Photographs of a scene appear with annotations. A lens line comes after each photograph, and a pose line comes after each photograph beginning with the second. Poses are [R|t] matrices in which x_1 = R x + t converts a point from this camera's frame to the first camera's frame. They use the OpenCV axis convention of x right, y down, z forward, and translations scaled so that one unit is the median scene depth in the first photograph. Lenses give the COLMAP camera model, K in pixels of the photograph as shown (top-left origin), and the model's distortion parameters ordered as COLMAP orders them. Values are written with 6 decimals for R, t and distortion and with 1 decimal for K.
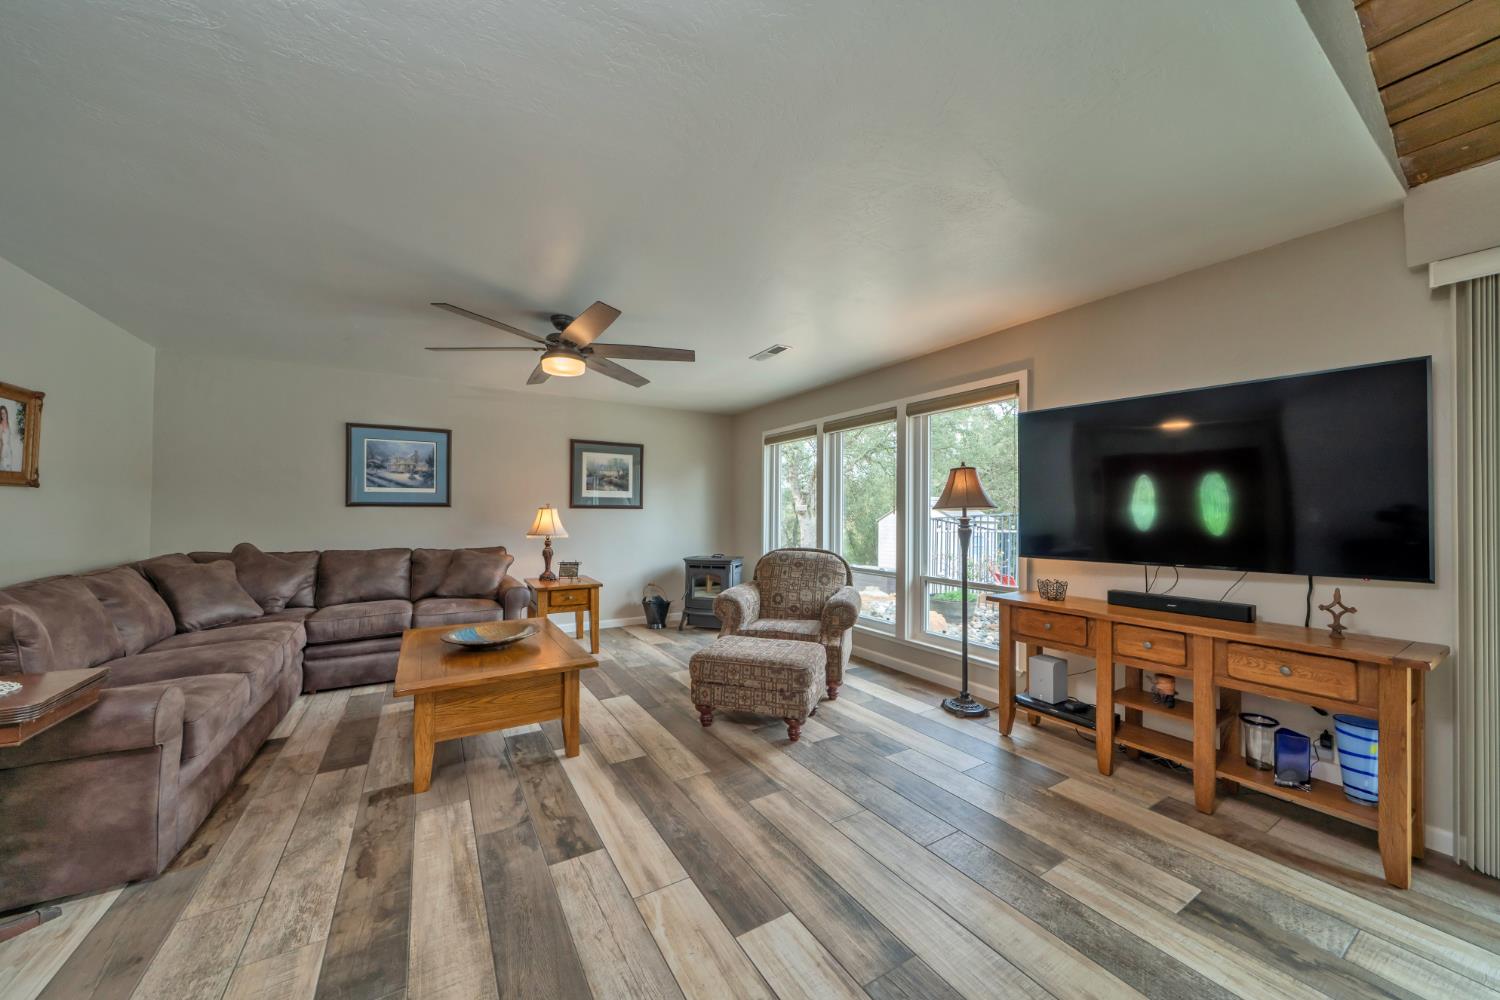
lens RADIAL K [[519.8, 0, 738.4], [0, 519.8, 504.7], [0, 0, 1]] dist [-0.004543, -0.000298]
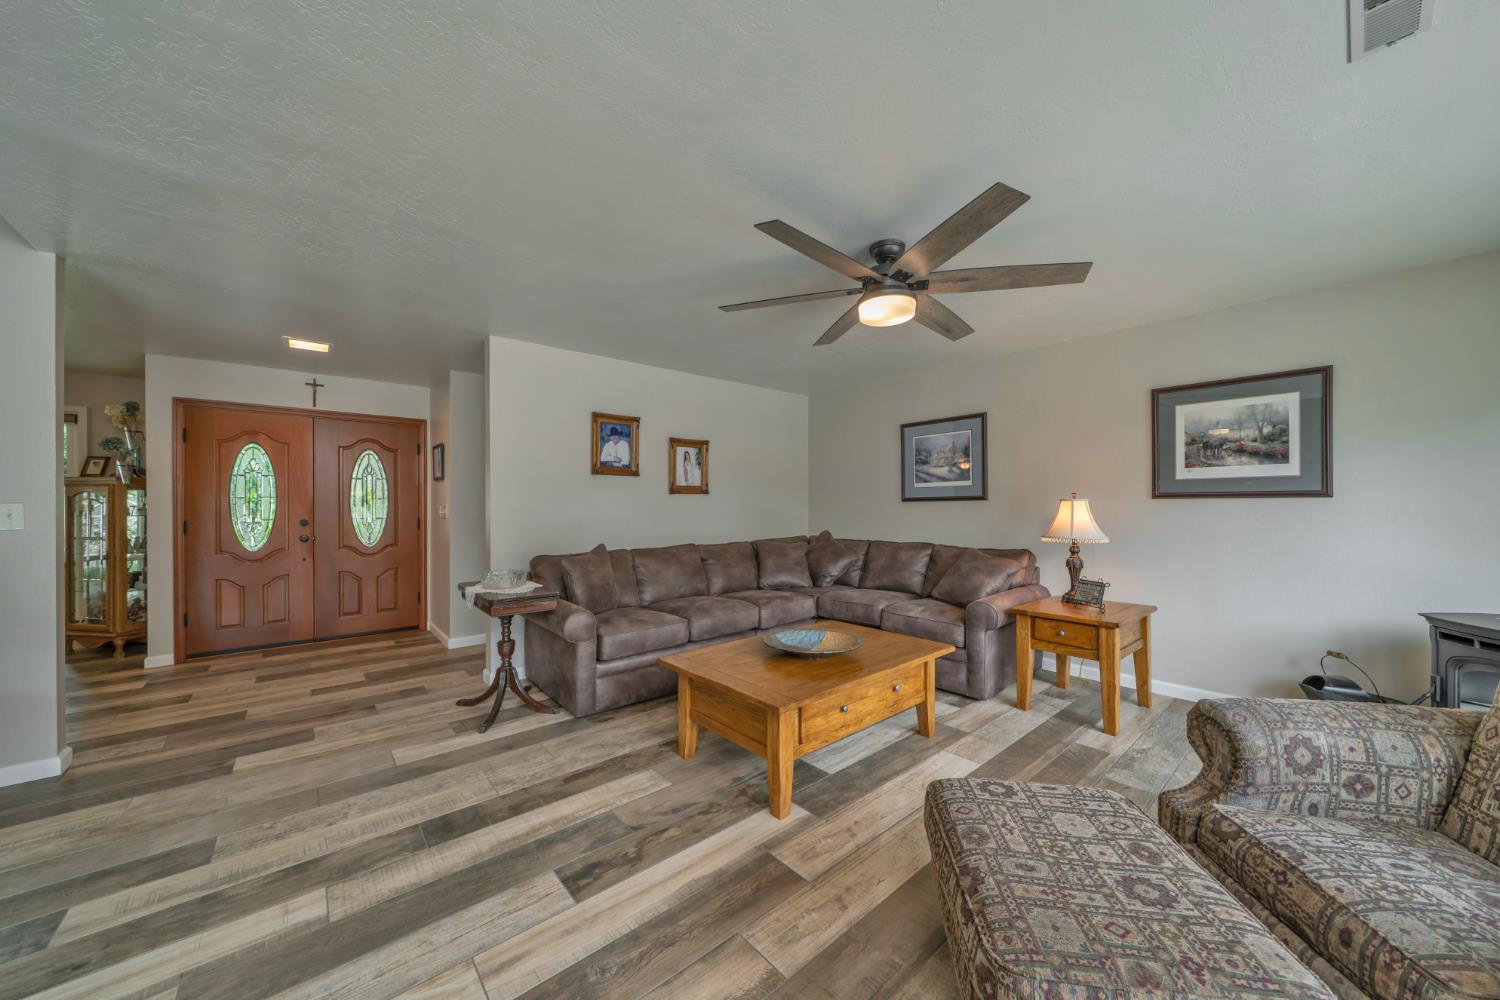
lens RADIAL K [[519.8, 0, 739.0], [0, 519.8, 507.3], [0, 0, 1]] dist [-0.004543, -0.000298]
pose [[0.170902, -0.004948, -0.985276, 0.278638], [0.019555, 0.999807, -0.001629, 0.010997], [0.985094, -0.018989, 0.170966, 0.508763]]
